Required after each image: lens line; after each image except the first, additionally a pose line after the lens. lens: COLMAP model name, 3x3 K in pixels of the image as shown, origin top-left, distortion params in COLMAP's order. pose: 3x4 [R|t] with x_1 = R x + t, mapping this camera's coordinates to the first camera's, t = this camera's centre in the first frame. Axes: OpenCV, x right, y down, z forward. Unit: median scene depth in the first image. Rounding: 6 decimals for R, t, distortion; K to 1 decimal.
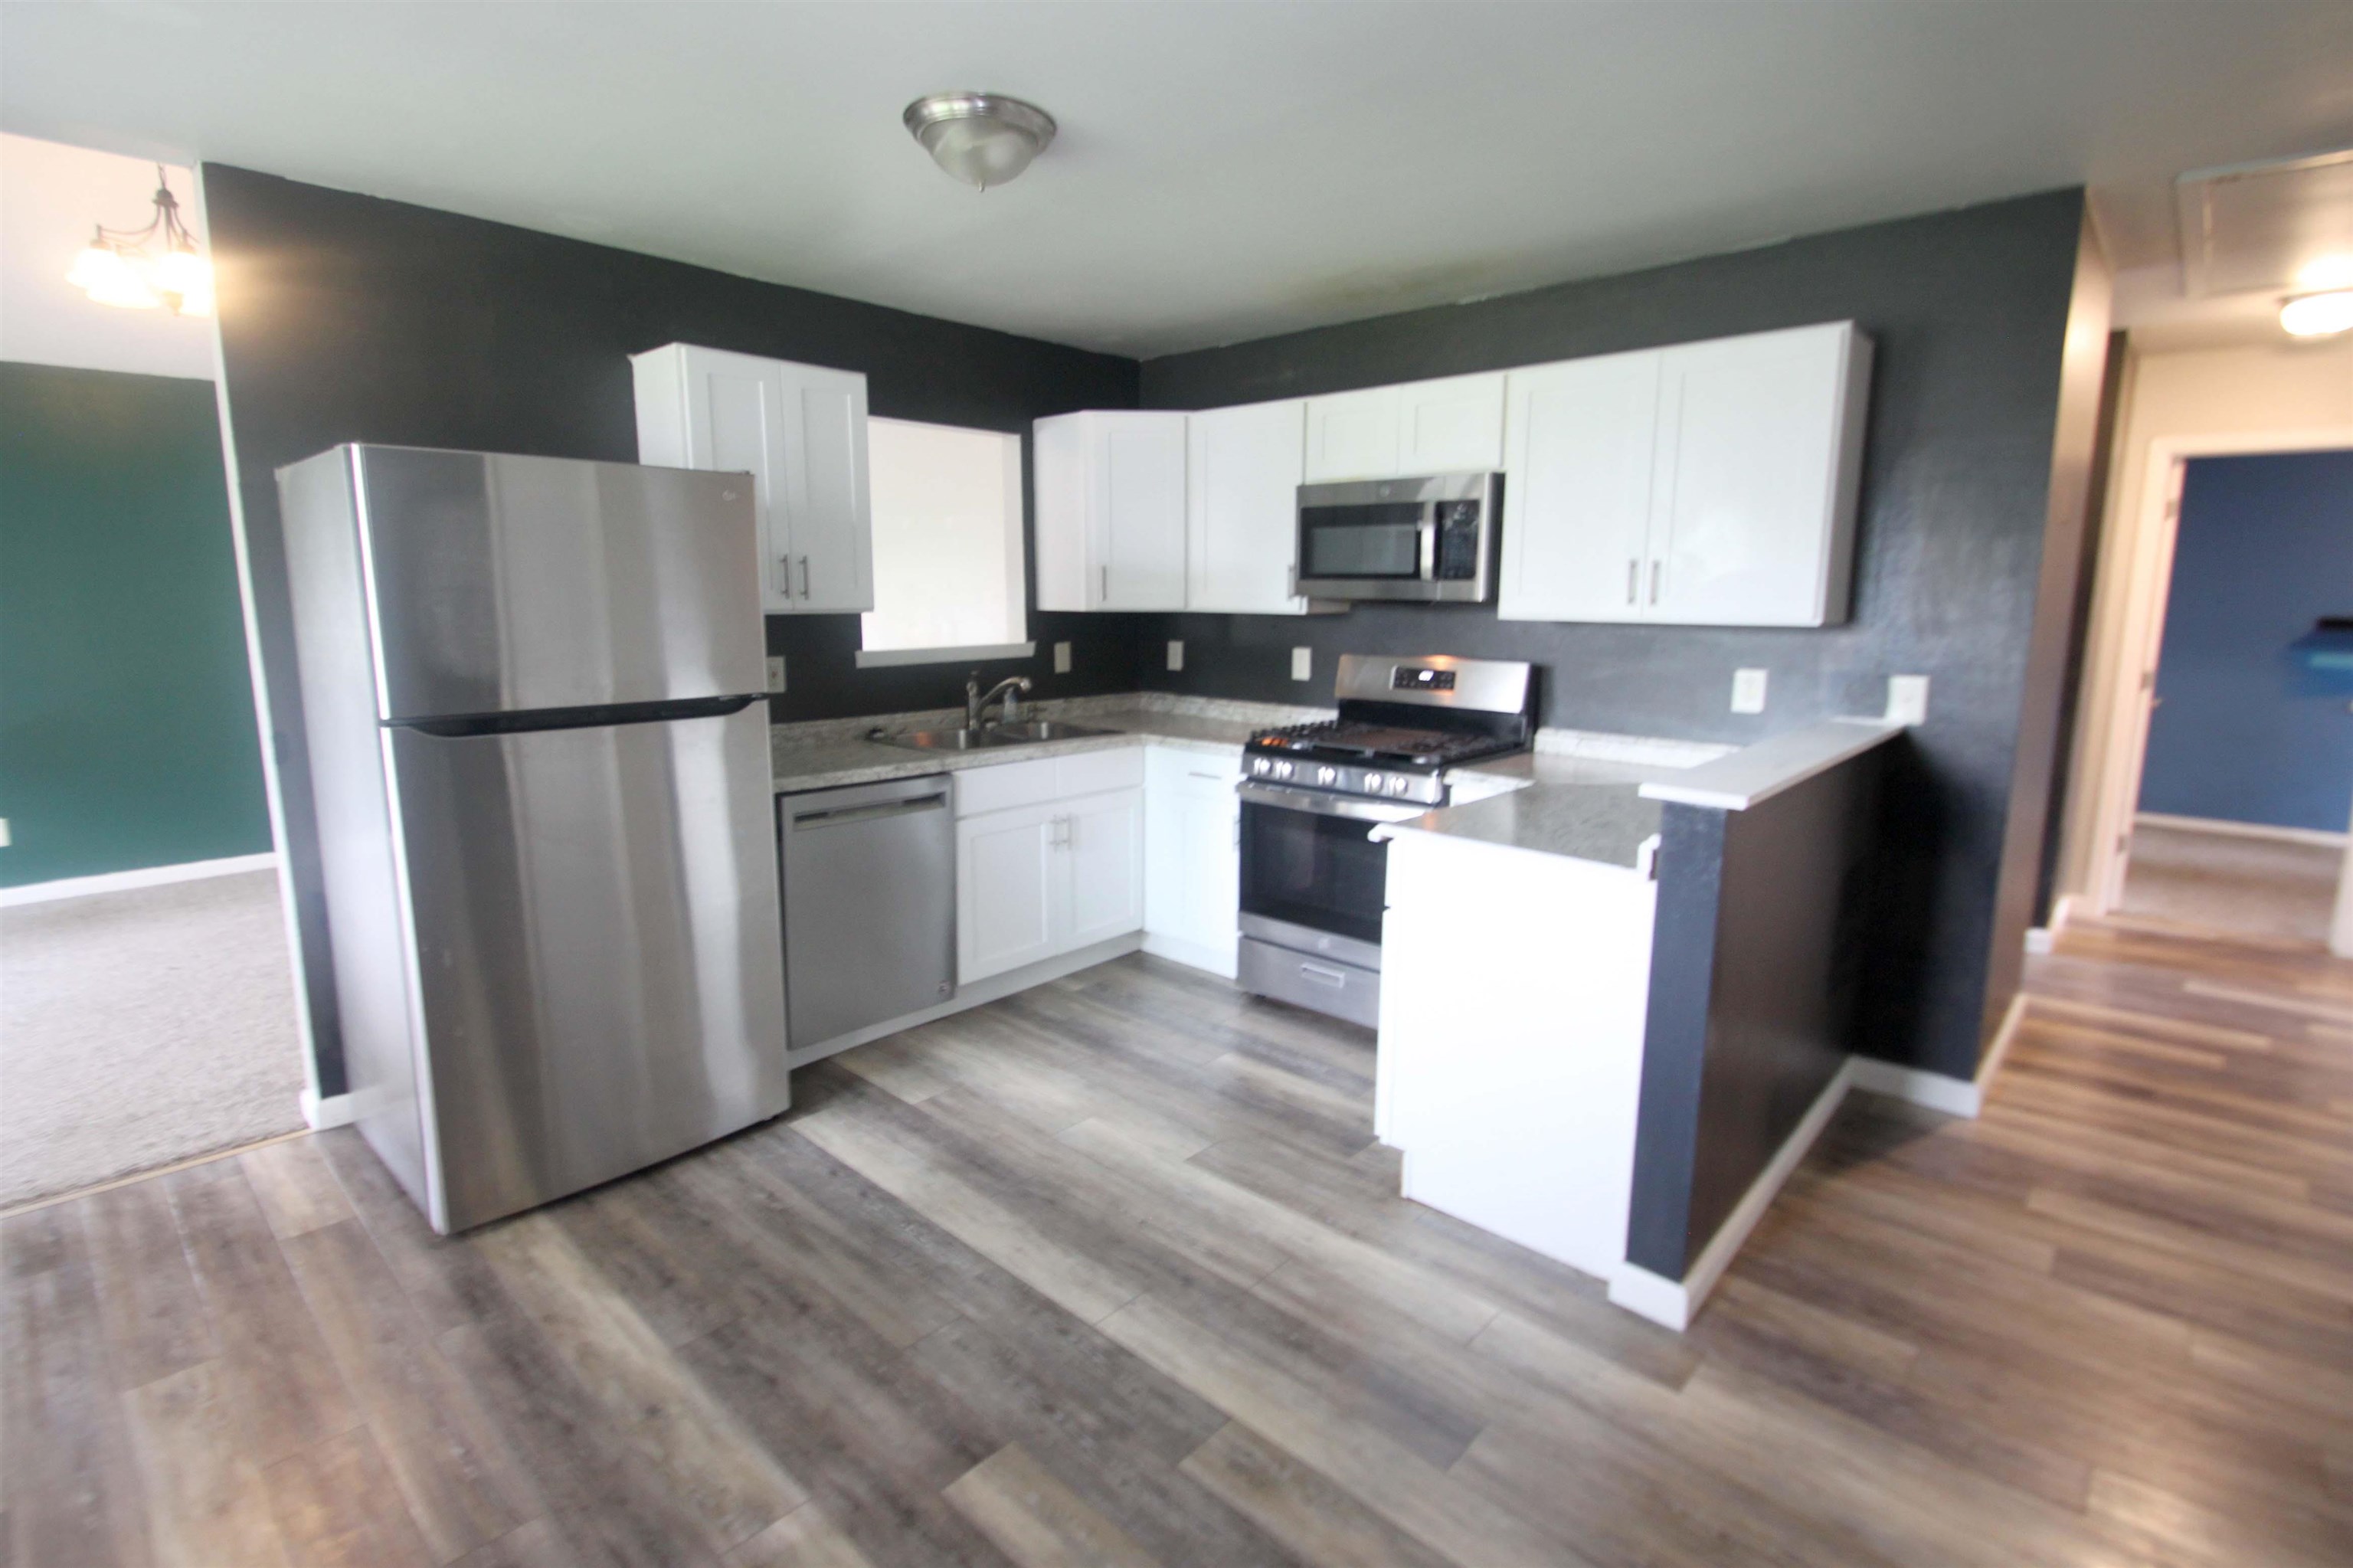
lens RADIAL K [[1106.4, 0, 1175.6], [0, 1106.4, 774.8], [0, 0, 1]] dist [0.000692, -0.000432]
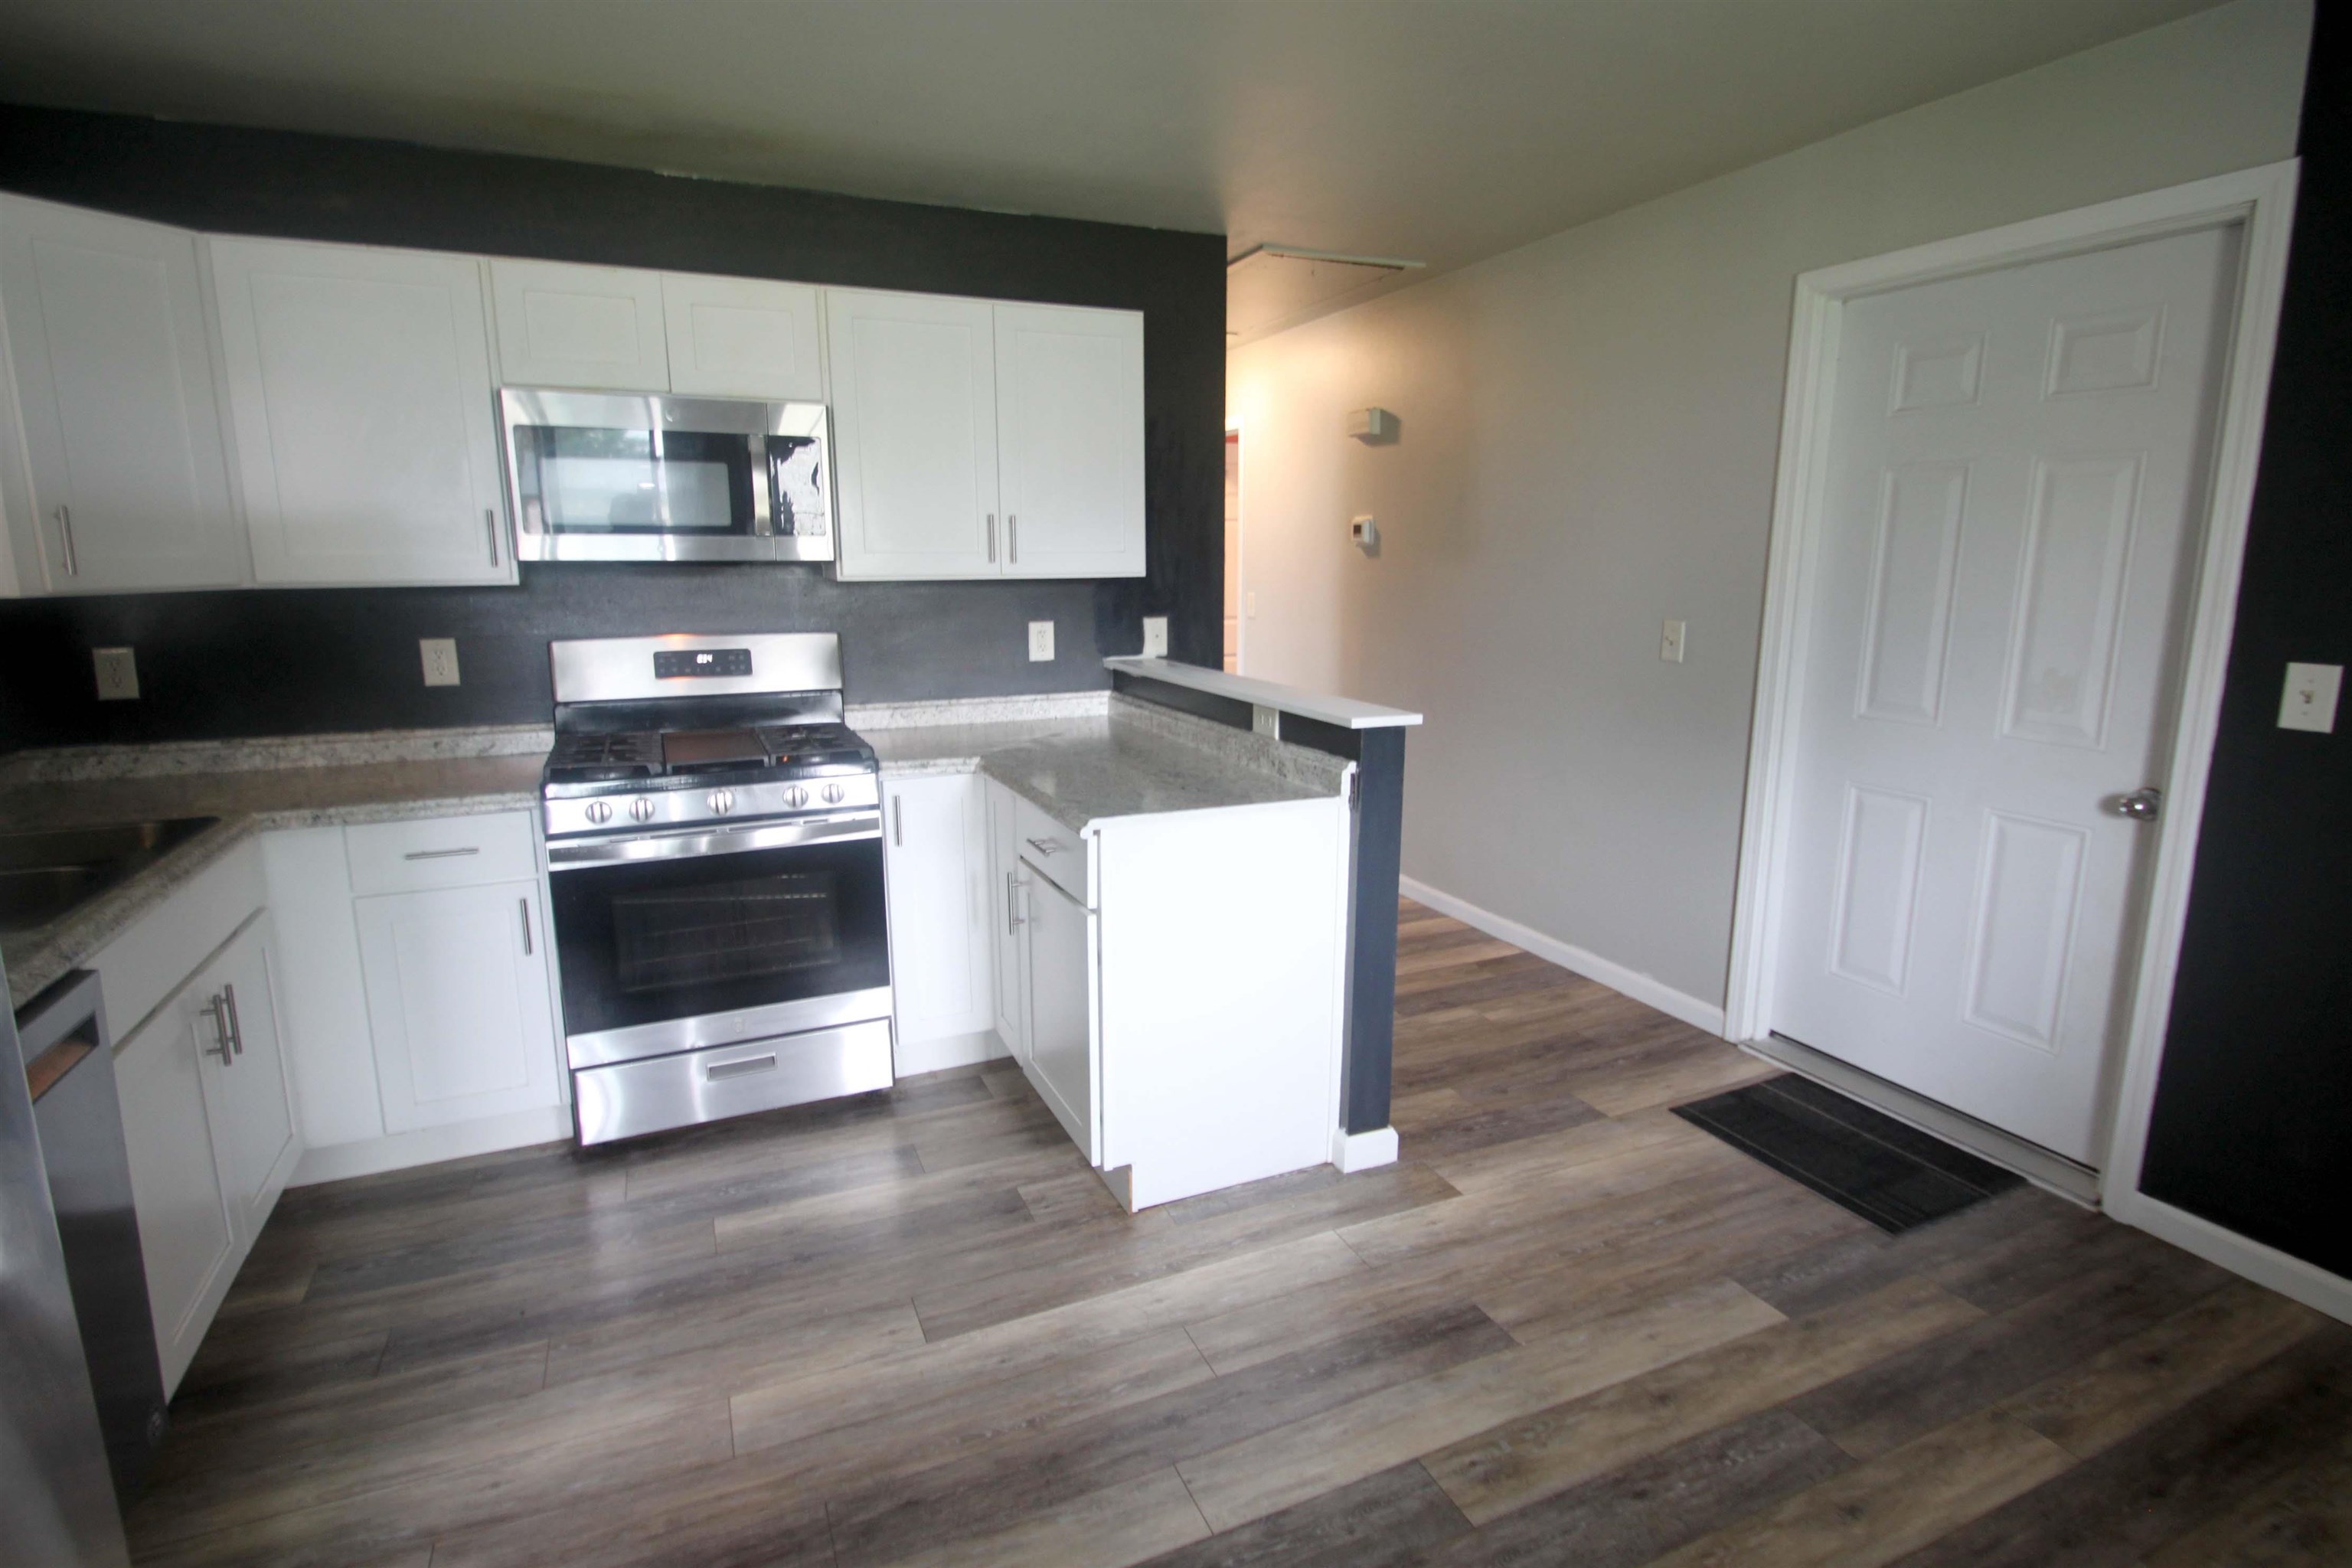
lens RADIAL K [[1156.0, 0, 1171.4], [0, 1156.0, 778.3], [0, 0, 1]] dist [-0.001508, -0.001375]
pose [[0.396238, -0.185043, 0.899308, -0.590032], [0.155182, 0.978886, 0.133043, -0.096344], [-0.904939, 0.086840, 0.416587, 0.555847]]
